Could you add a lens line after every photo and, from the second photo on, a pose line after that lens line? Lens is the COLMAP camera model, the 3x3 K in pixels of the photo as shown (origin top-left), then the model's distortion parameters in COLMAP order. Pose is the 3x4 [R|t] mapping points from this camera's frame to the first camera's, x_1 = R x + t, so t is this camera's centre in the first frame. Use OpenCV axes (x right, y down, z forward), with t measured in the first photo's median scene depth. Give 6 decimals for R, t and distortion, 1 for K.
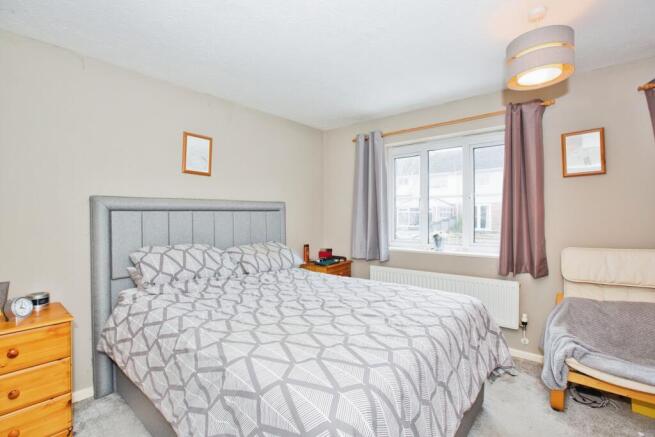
lens RADIAL K [[318.3, 0, 327.5], [0, 318.3, 218.5], [0, 0, 1]] dist [0.000418, 0.000135]
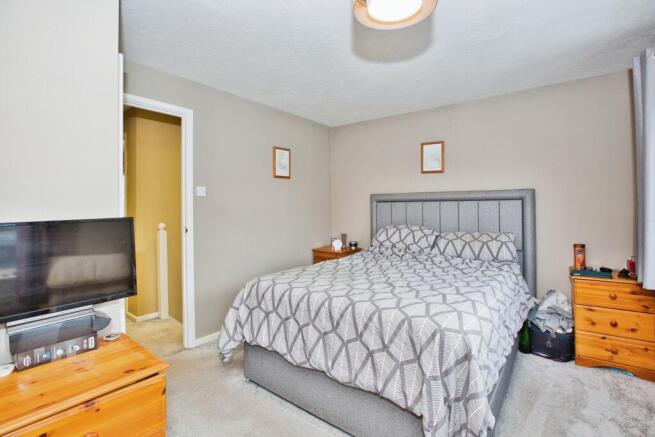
lens RADIAL K [[318.3, 0, 327.5], [0, 318.3, 218.5], [0, 0, 1]] dist [0.000418, 0.000135]
pose [[0.054803, 0.046069, -0.997434, 0.638397], [-0.005444, 0.998934, 0.045839, -0.008168], [0.998482, 0.002918, 0.054995, 0.373508]]
